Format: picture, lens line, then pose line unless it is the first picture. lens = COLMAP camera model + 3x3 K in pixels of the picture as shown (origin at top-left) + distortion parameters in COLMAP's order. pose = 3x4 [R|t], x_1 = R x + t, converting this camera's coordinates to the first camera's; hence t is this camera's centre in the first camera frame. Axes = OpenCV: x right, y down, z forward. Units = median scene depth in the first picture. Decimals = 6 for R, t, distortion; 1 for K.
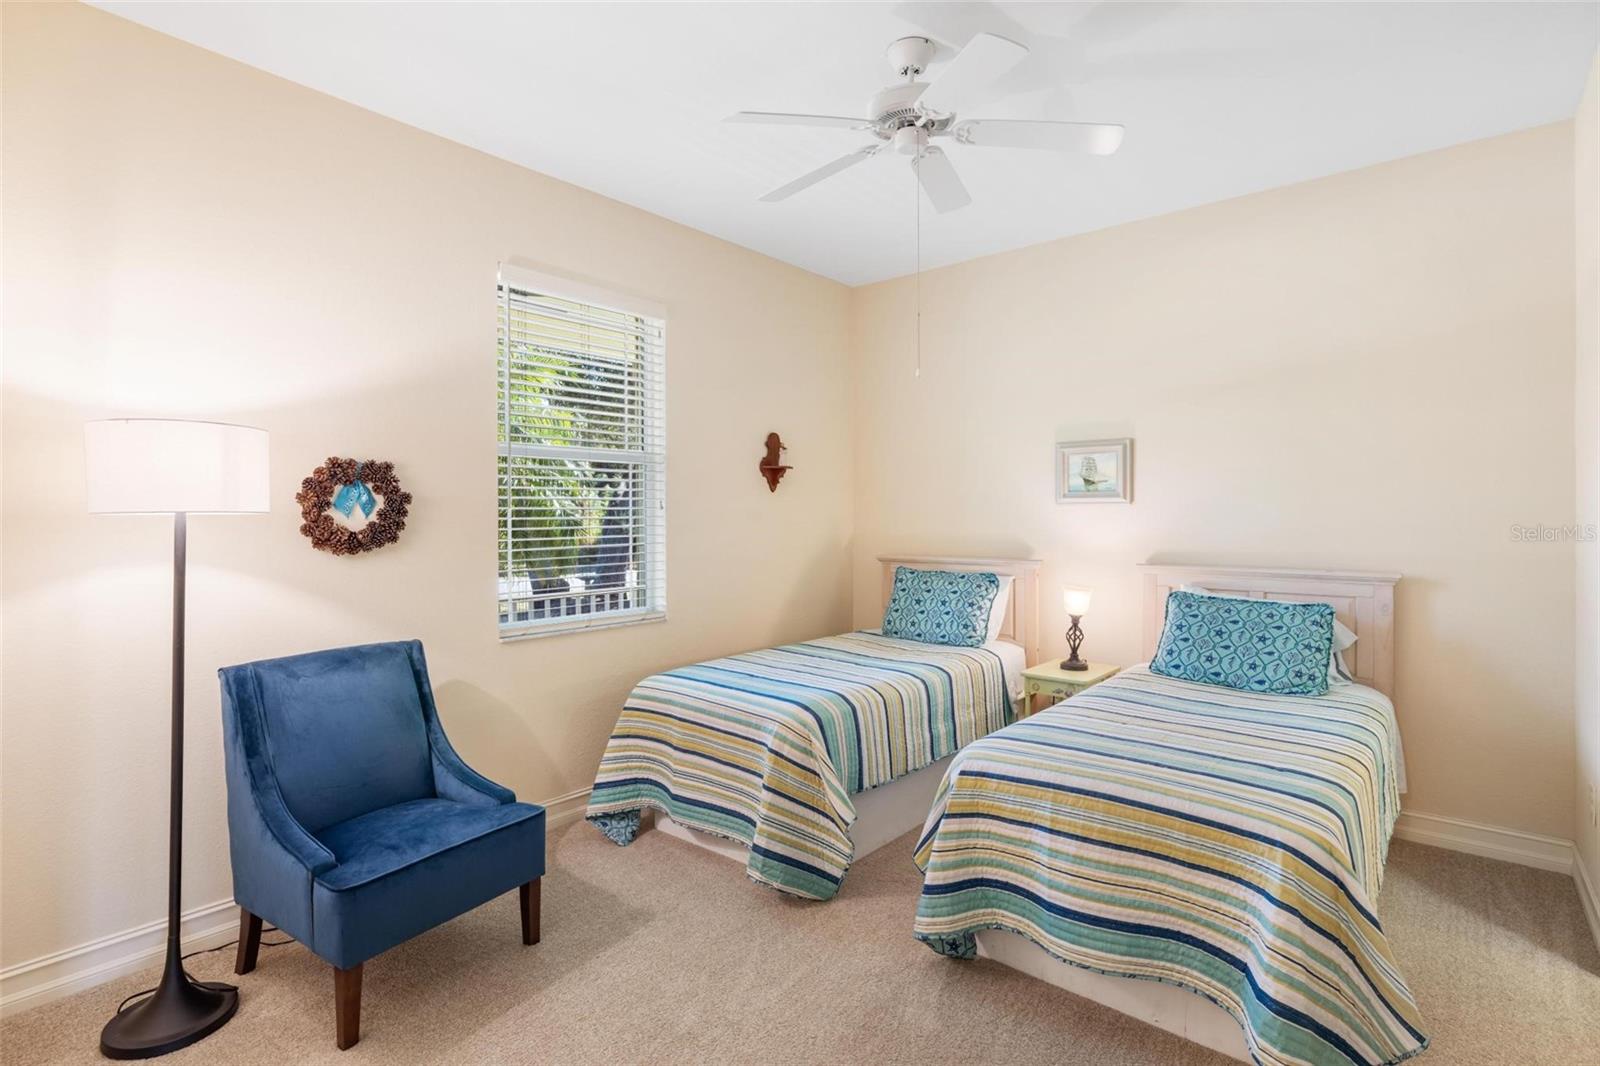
lens RADIAL K [[772.2, 0, 800.2], [0, 772.2, 525.5], [0, 0, 1]] dist [-0.000020, -0.000042]
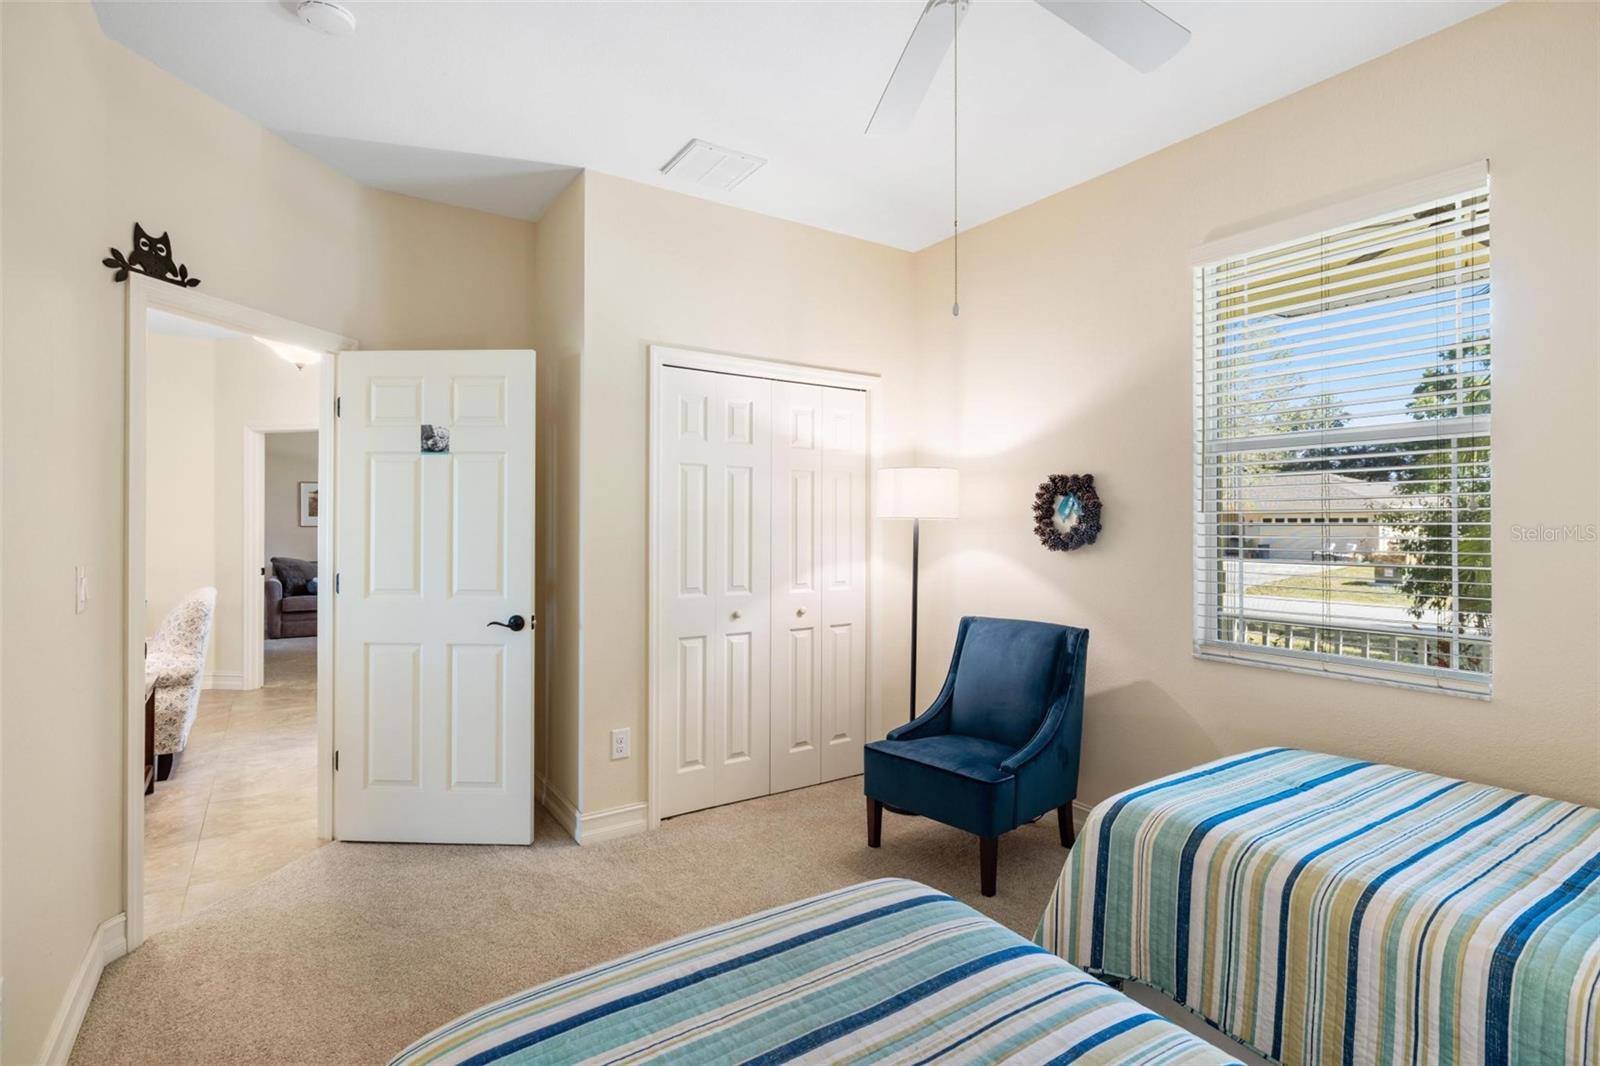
lens RADIAL K [[772.2, 0, 799.1], [0, 772.2, 536.3], [0, 0, 1]] dist [-0.000020, -0.000042]
pose [[-0.279088, 0.025677, -0.959922, 0.743055], [-0.010781, 0.999496, 0.029870, -0.019021], [0.960205, 0.018685, -0.278671, 0.931367]]
